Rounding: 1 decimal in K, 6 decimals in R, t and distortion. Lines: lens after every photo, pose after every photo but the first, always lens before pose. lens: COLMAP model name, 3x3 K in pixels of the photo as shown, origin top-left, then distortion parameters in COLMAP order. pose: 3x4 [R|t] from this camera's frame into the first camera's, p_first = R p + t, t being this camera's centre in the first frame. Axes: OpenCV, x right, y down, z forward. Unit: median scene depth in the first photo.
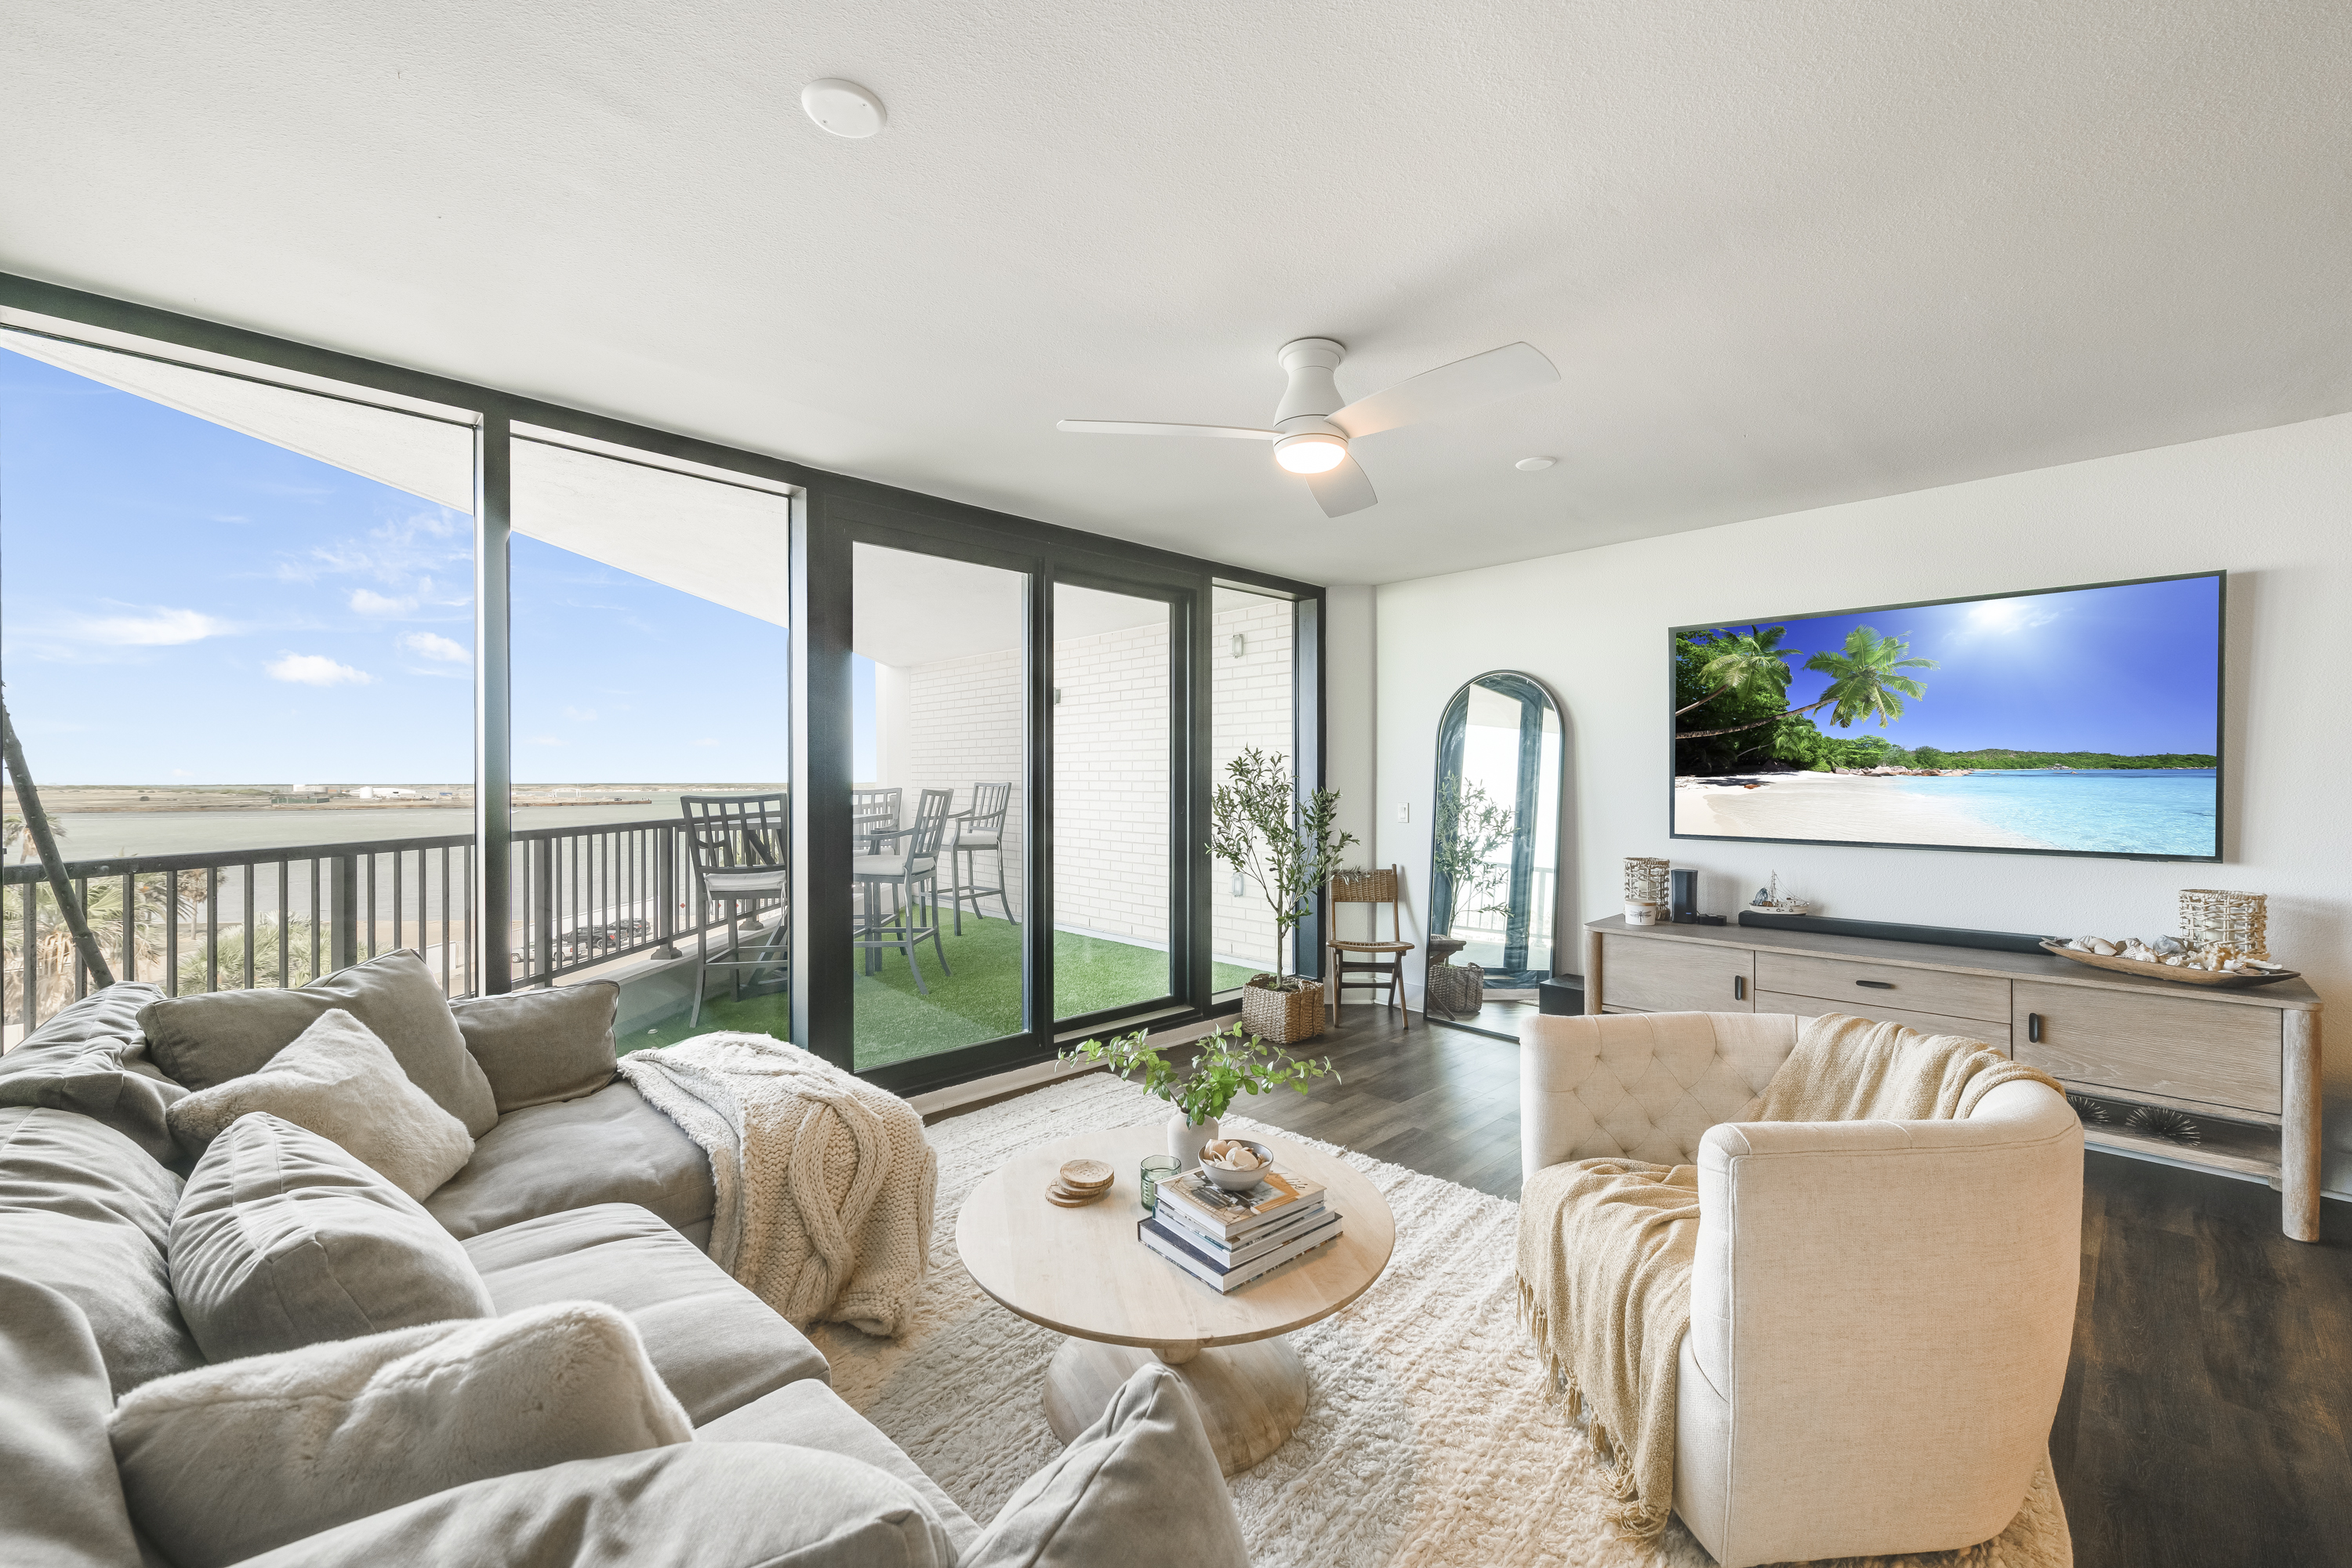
lens RADIAL K [[914.8, 0, 1176.0], [0, 914.8, 784.0], [0, 0, 1]] dist [-0.013373, -0.000095]
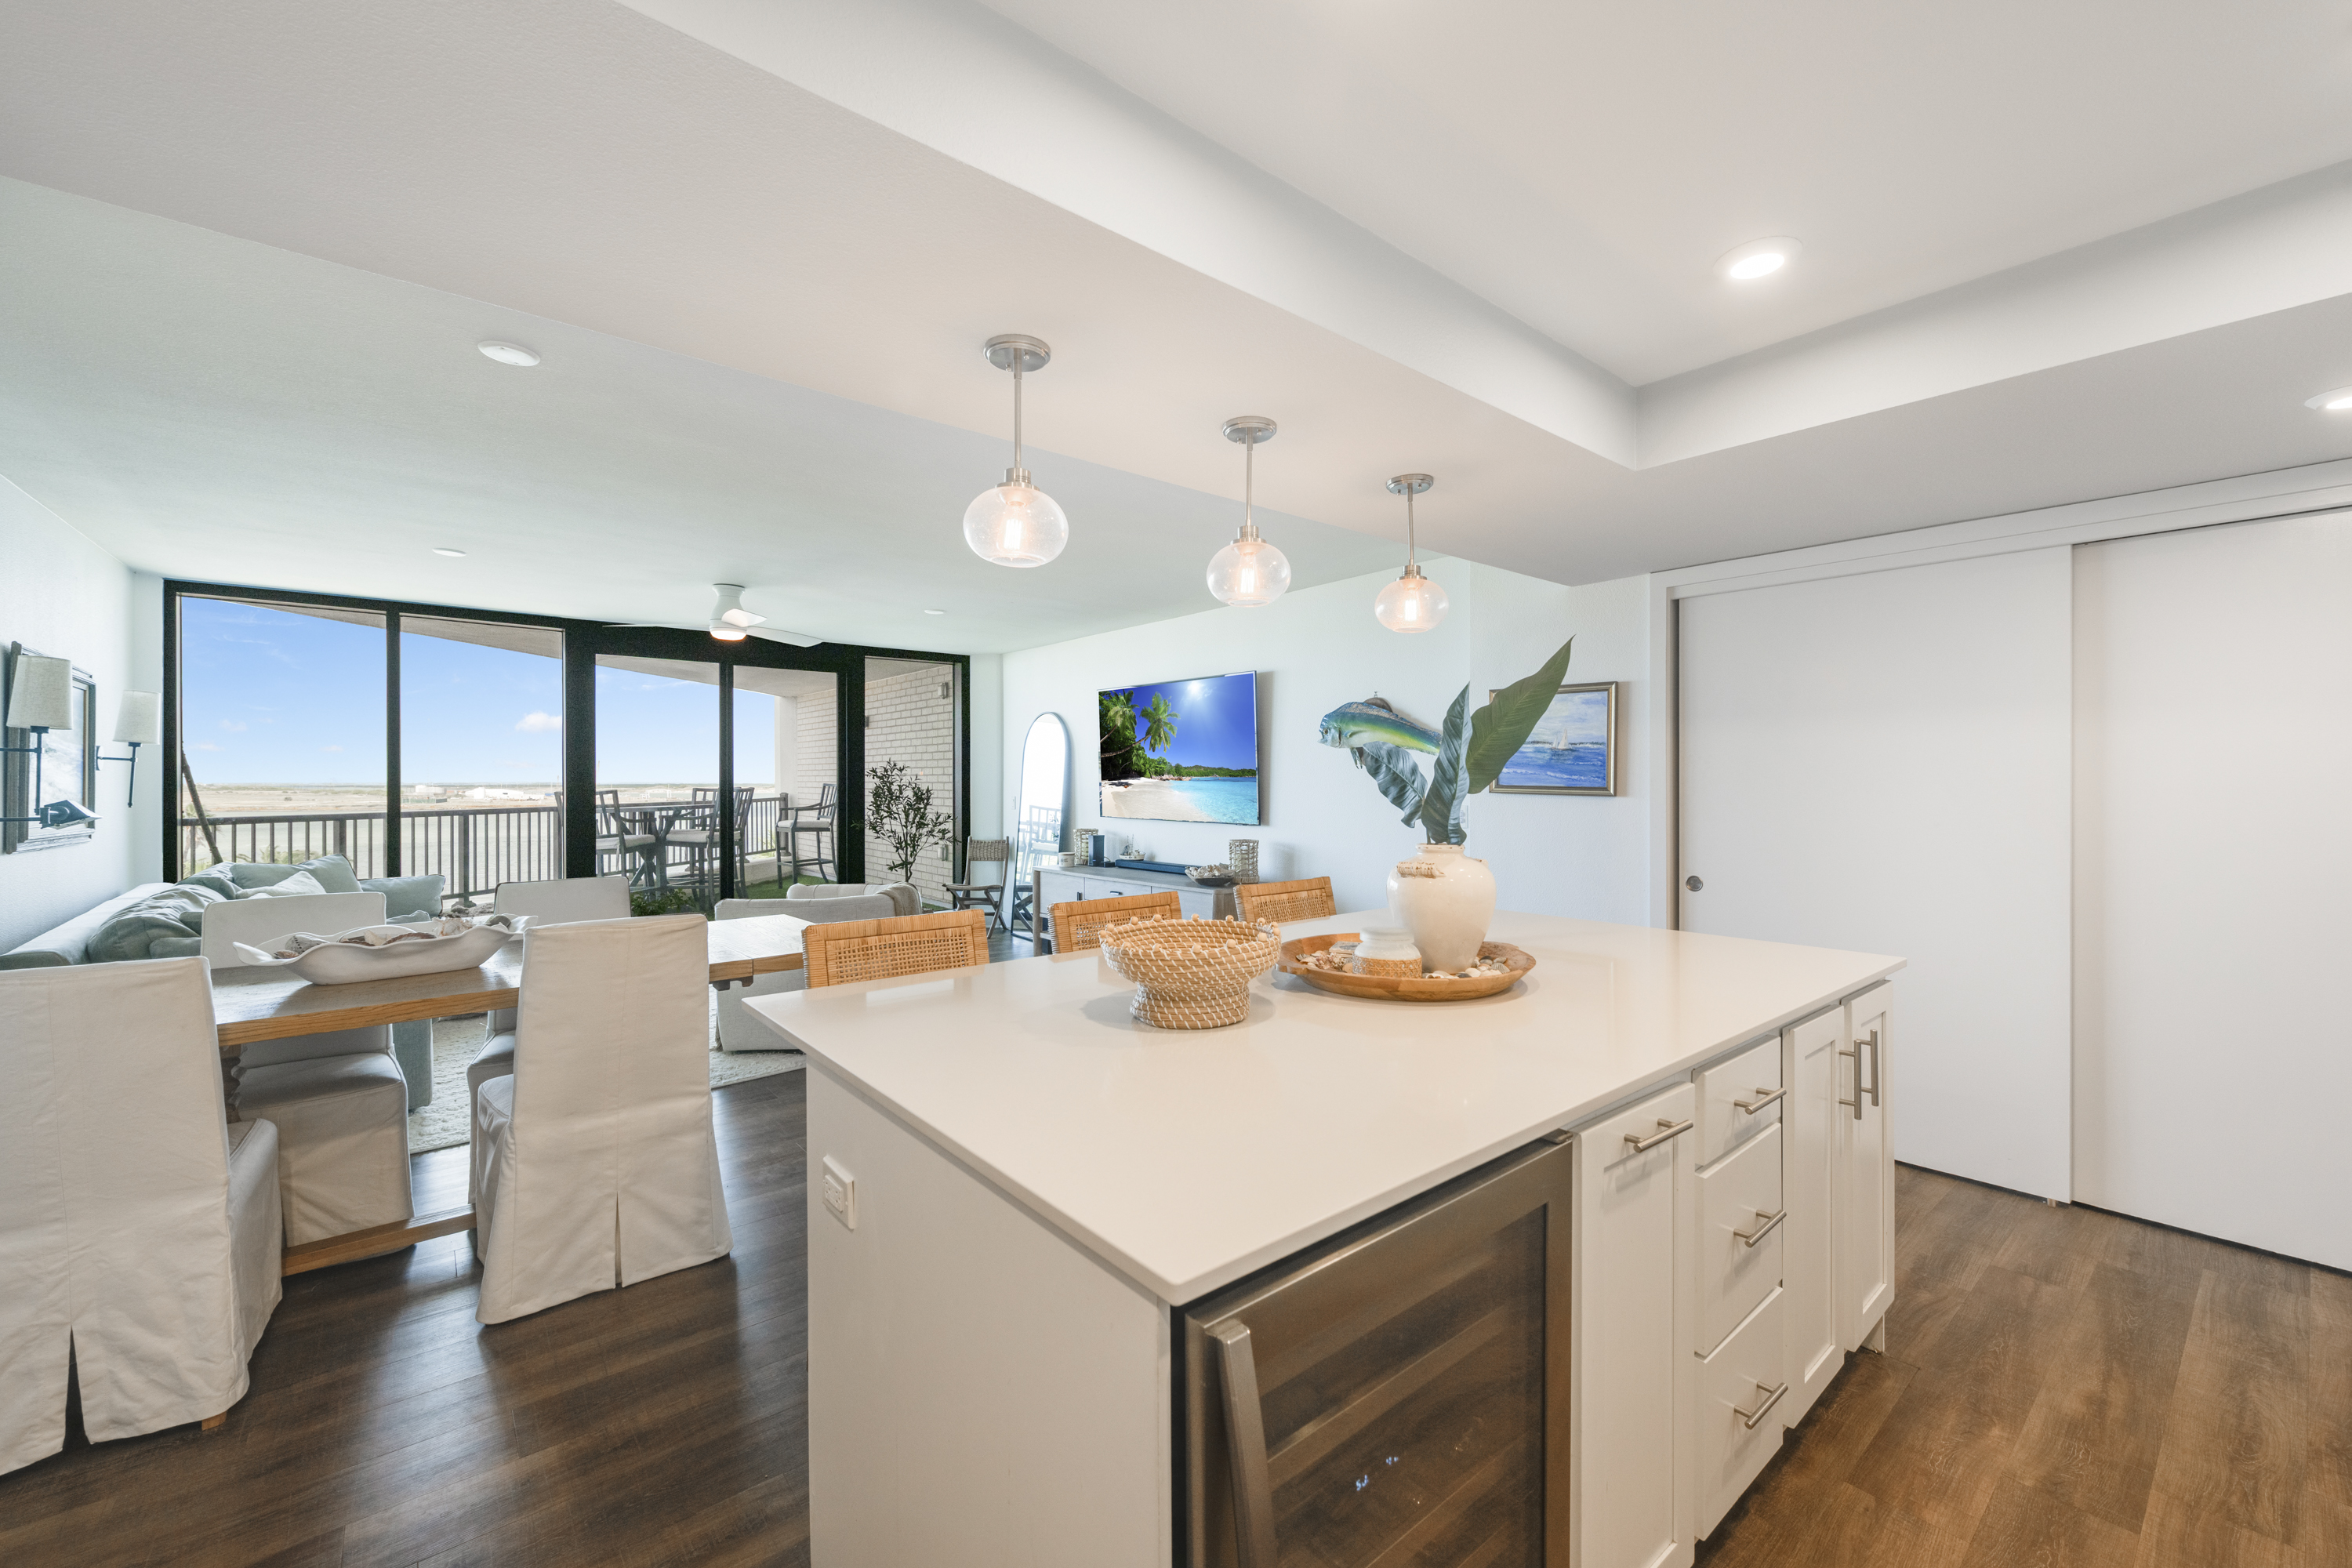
lens RADIAL K [[935.6, 0, 1176.2], [0, 935.6, 772.2], [0, 0, 1]] dist [-0.000213, 0.000053]
pose [[0.994555, -0.000546, -0.104213, 0.959437], [-0.000706, 0.999928, -0.011977, -0.003234], [0.104212, 0.011985, 0.994483, -0.731879]]
